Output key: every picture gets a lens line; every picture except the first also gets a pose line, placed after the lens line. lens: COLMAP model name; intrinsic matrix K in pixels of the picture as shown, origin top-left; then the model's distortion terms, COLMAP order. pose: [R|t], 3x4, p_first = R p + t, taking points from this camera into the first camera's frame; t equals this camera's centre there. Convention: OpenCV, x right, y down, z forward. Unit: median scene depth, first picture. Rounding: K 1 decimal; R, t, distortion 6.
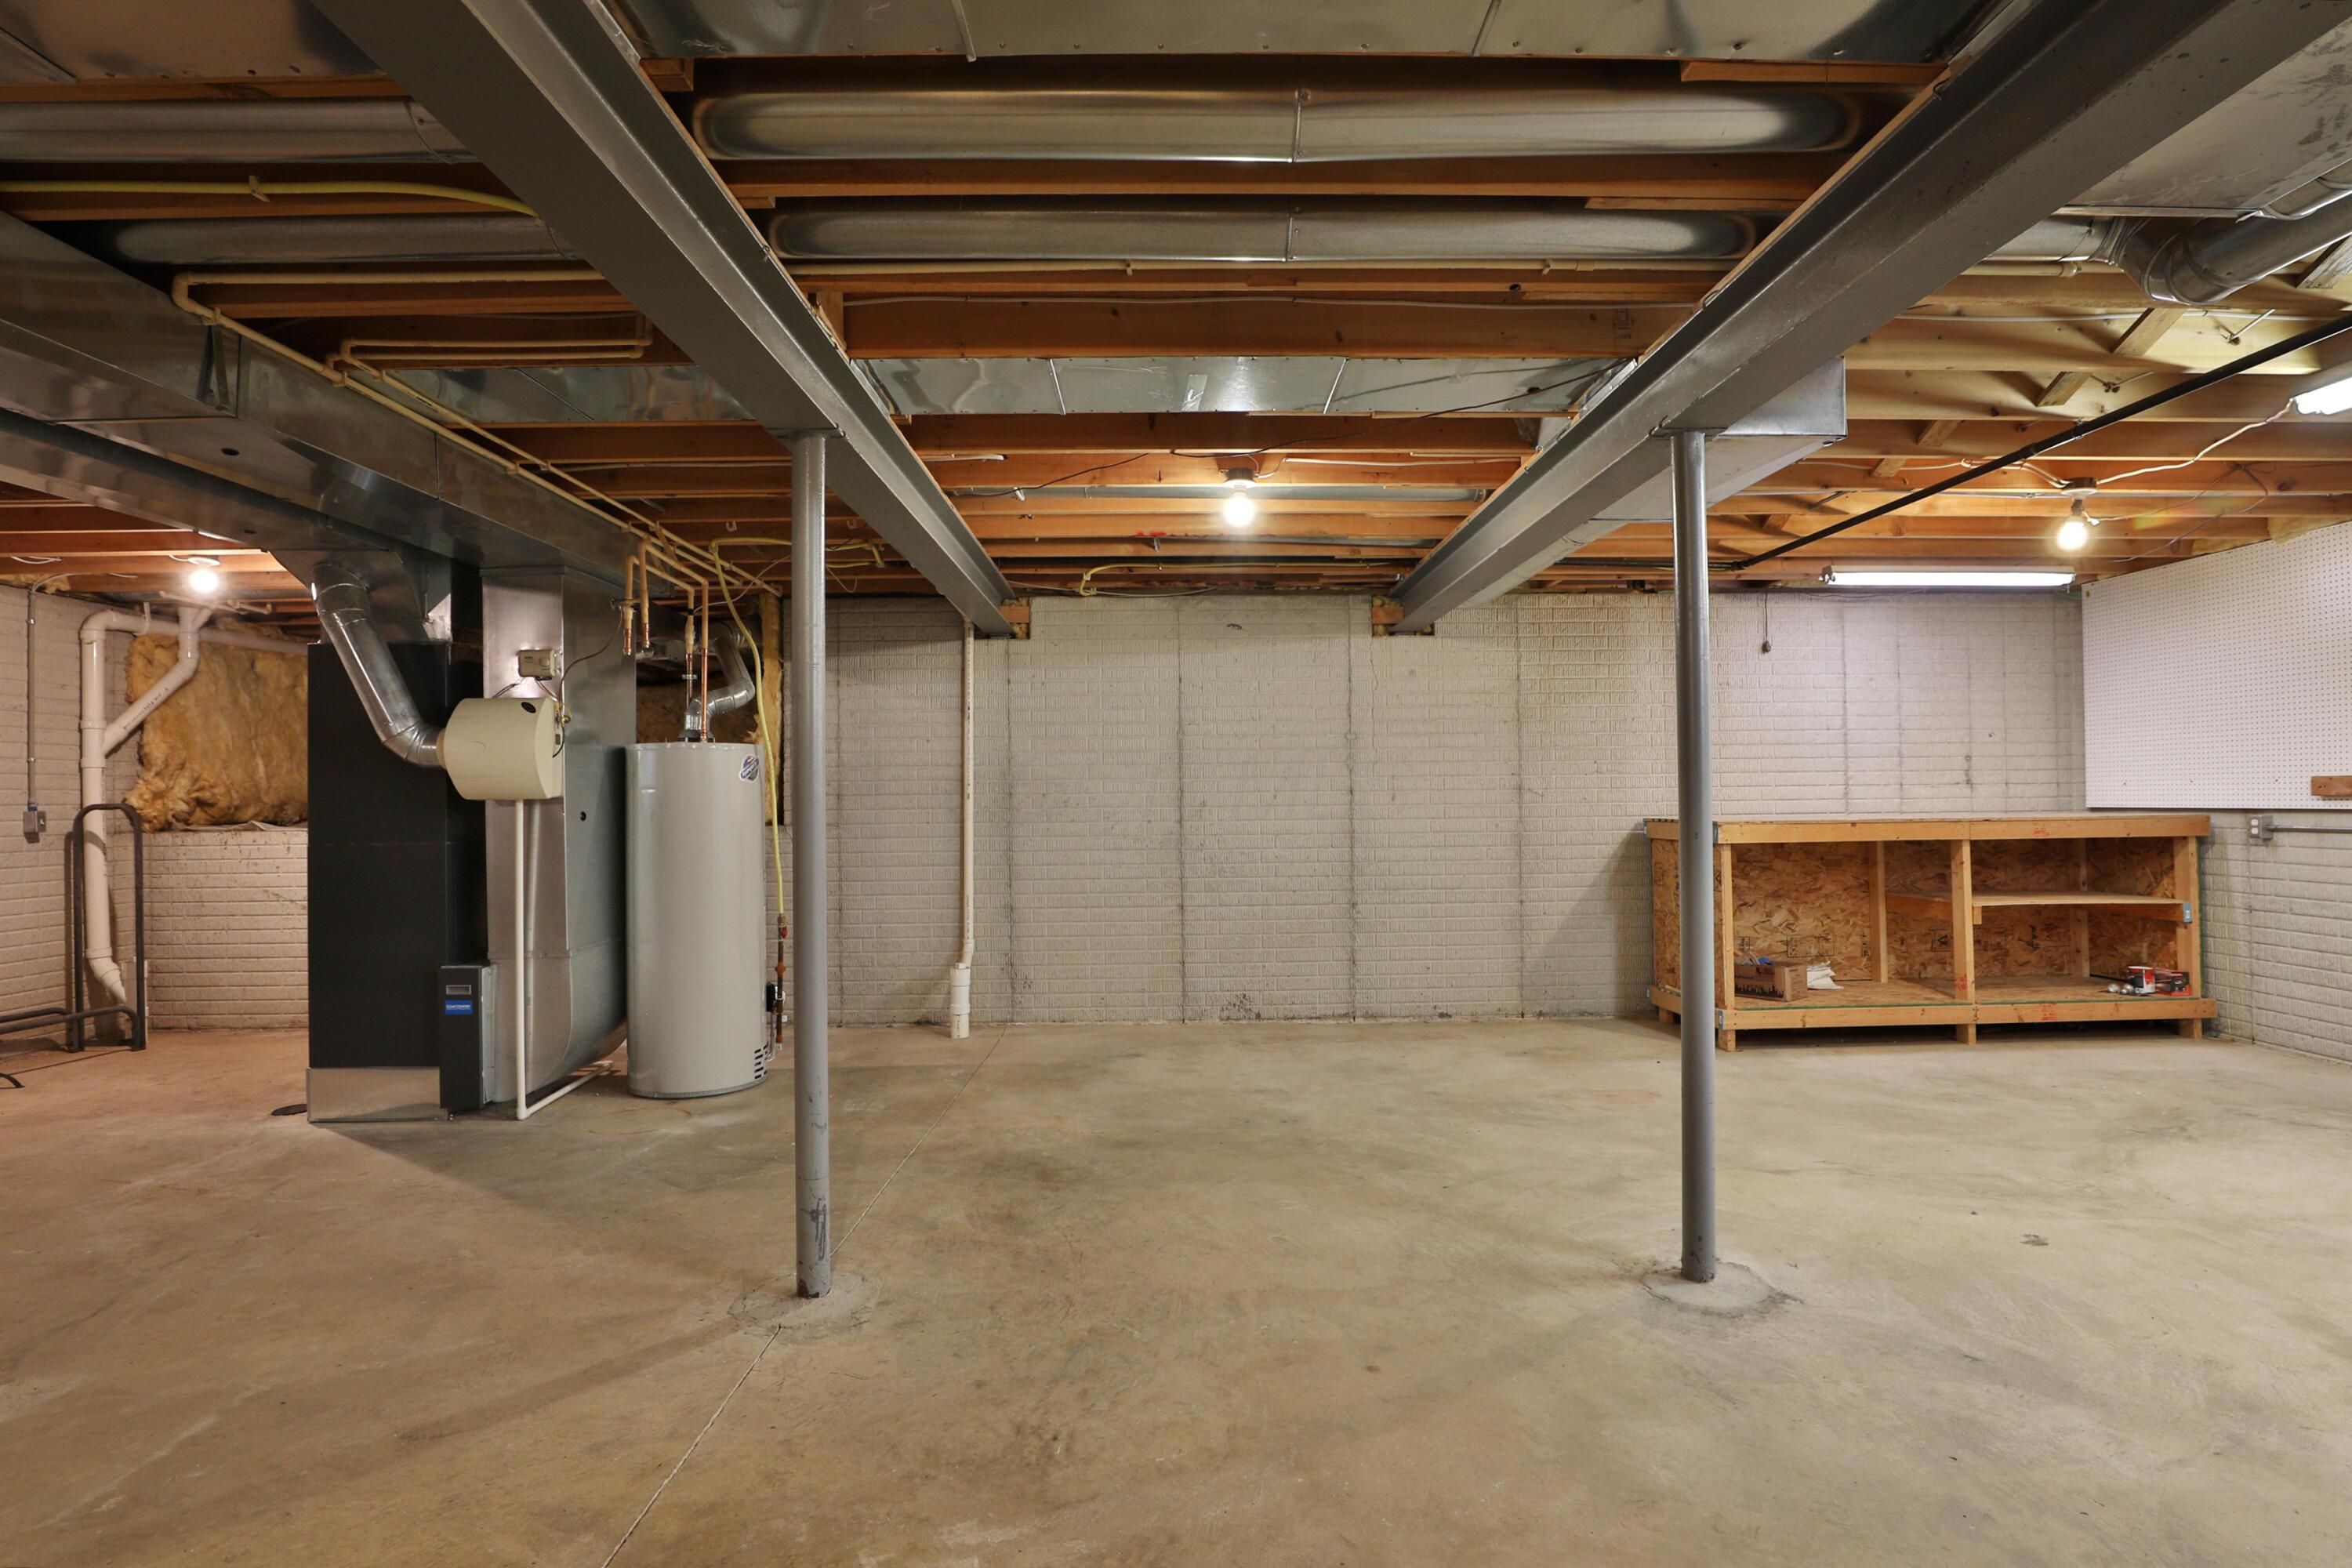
lens RADIAL K [[1172.3, 0, 1176.0], [0, 1172.3, 784.0], [0, 0, 1]] dist [-0.000874, -0.000112]
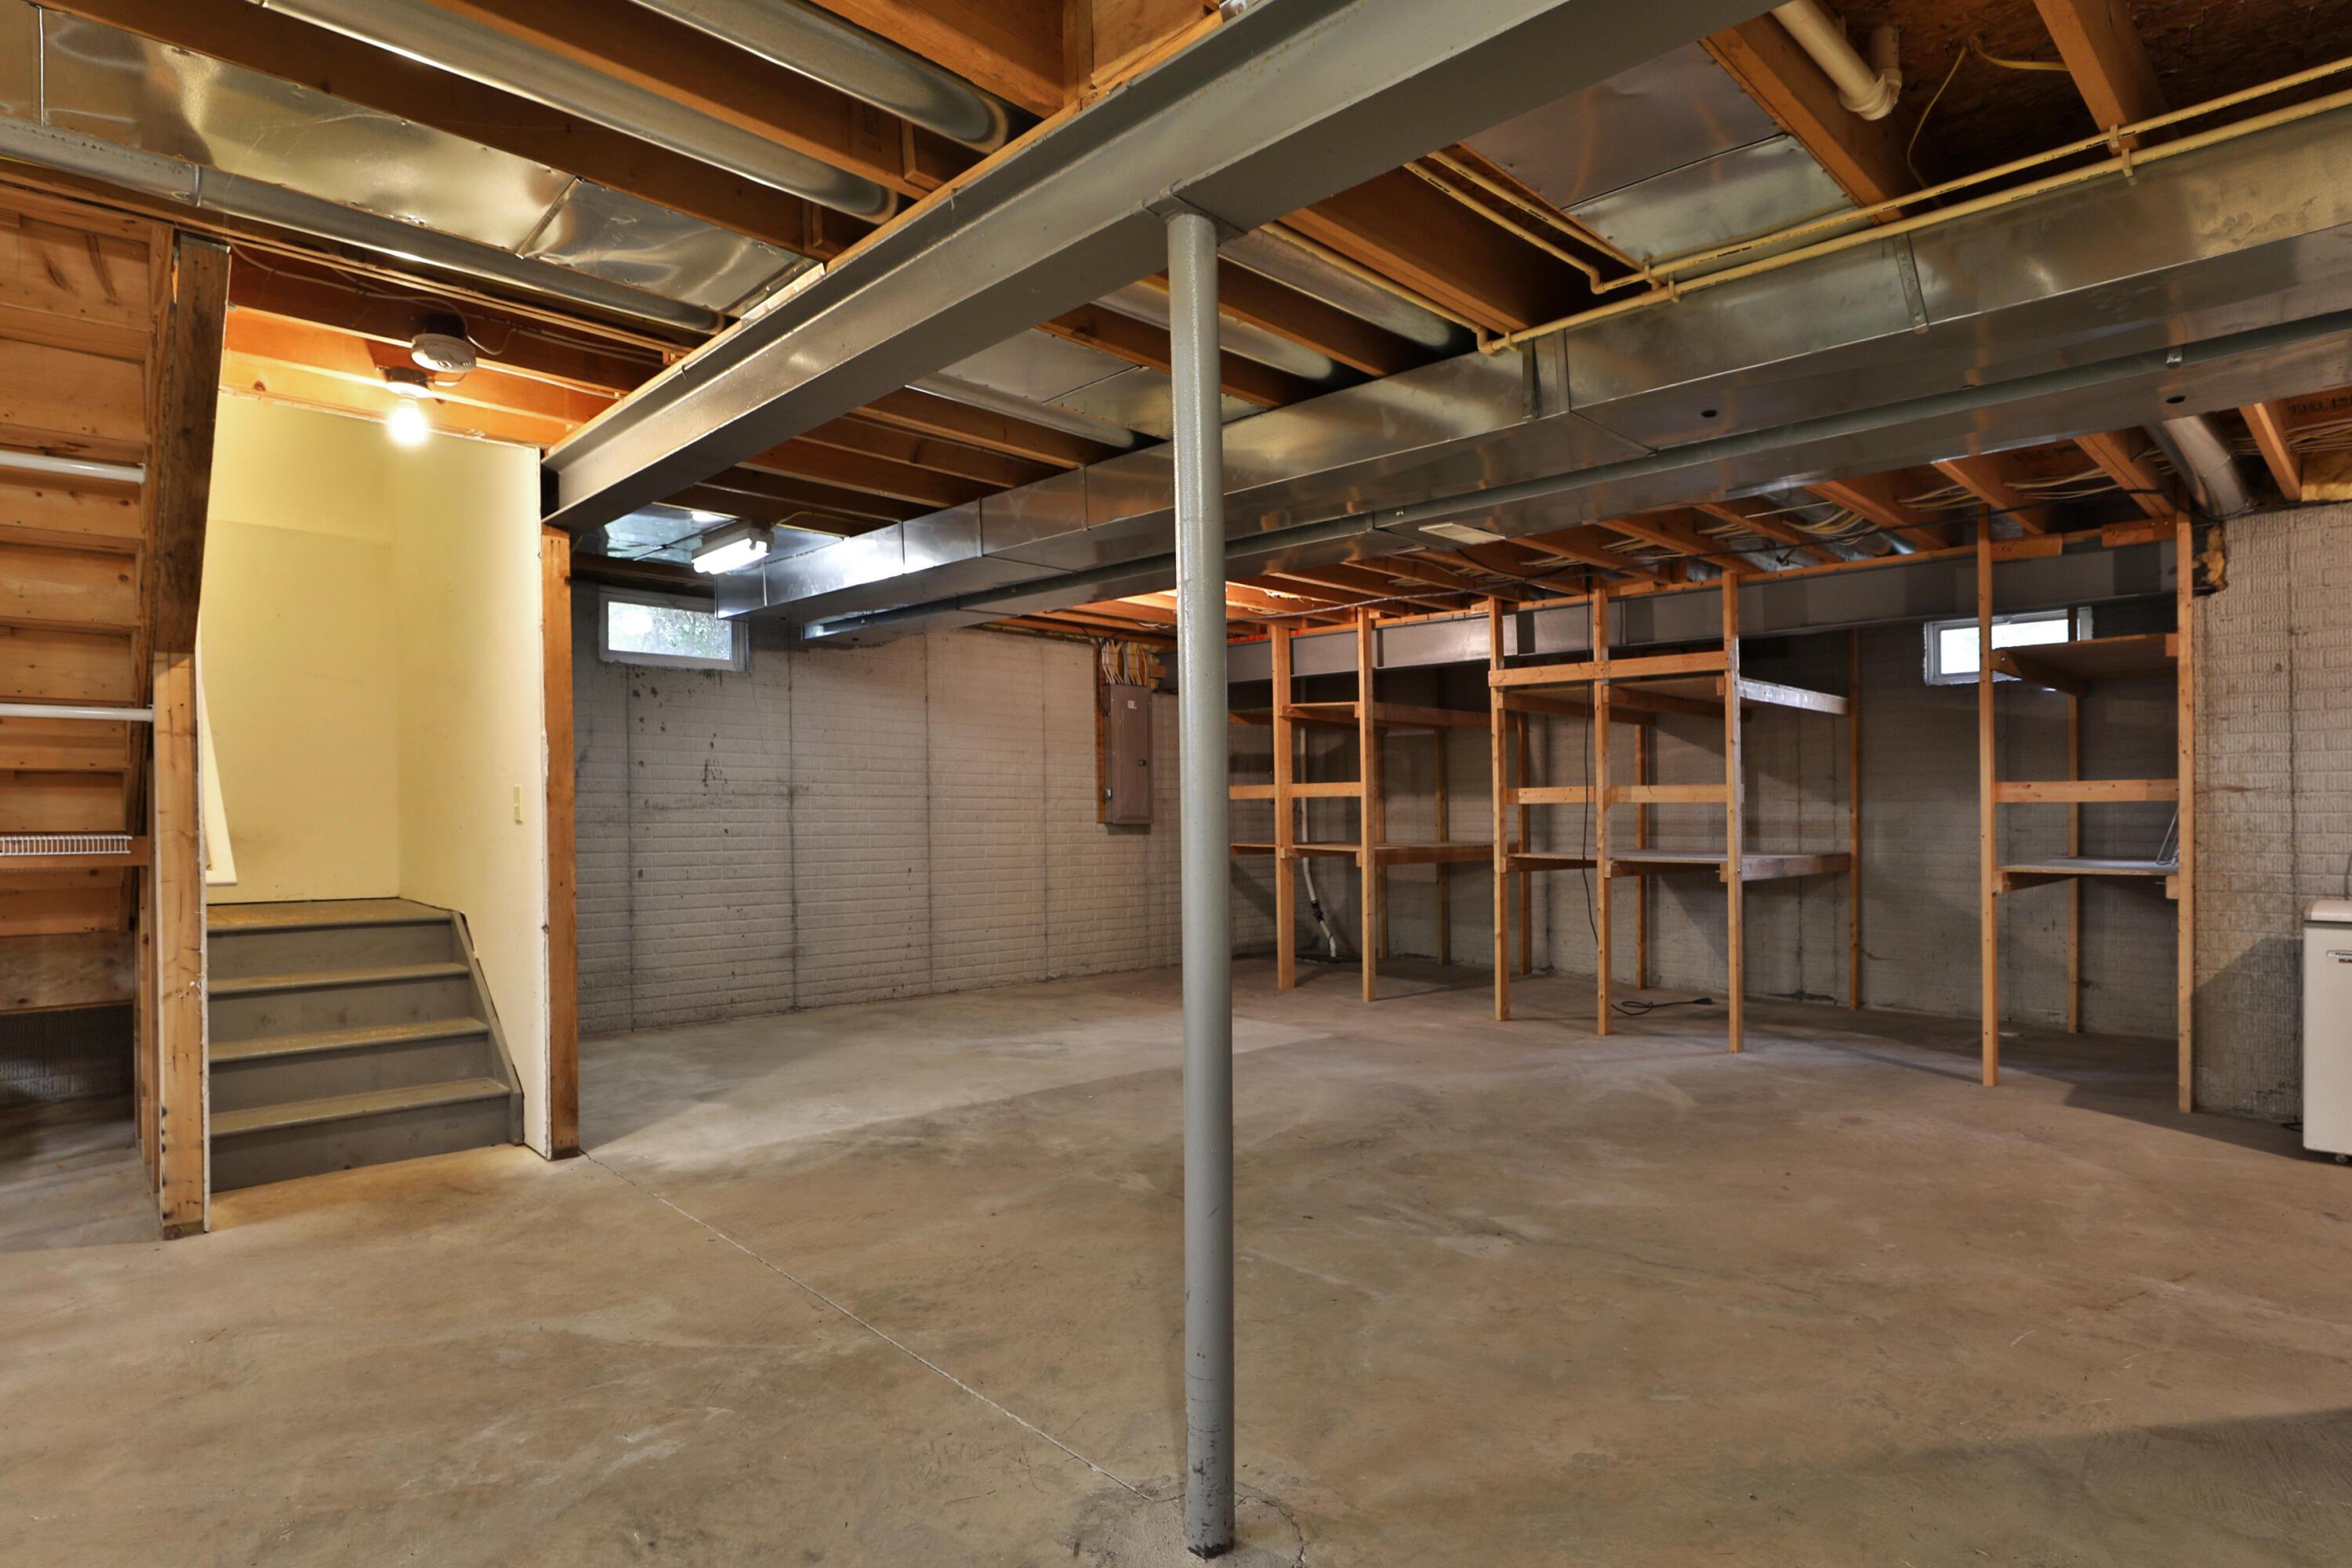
lens RADIAL K [[1244.8, 0, 1176.0], [0, 1244.8, 784.0], [0, 0, 1]] dist [-0.028726, 0.002482]
pose [[-0.739212, 0.000715, -0.673473, 0.166105], [0.020842, 0.999545, -0.021816, 0.021549], [0.673151, -0.030163, -0.738890, 1.478935]]
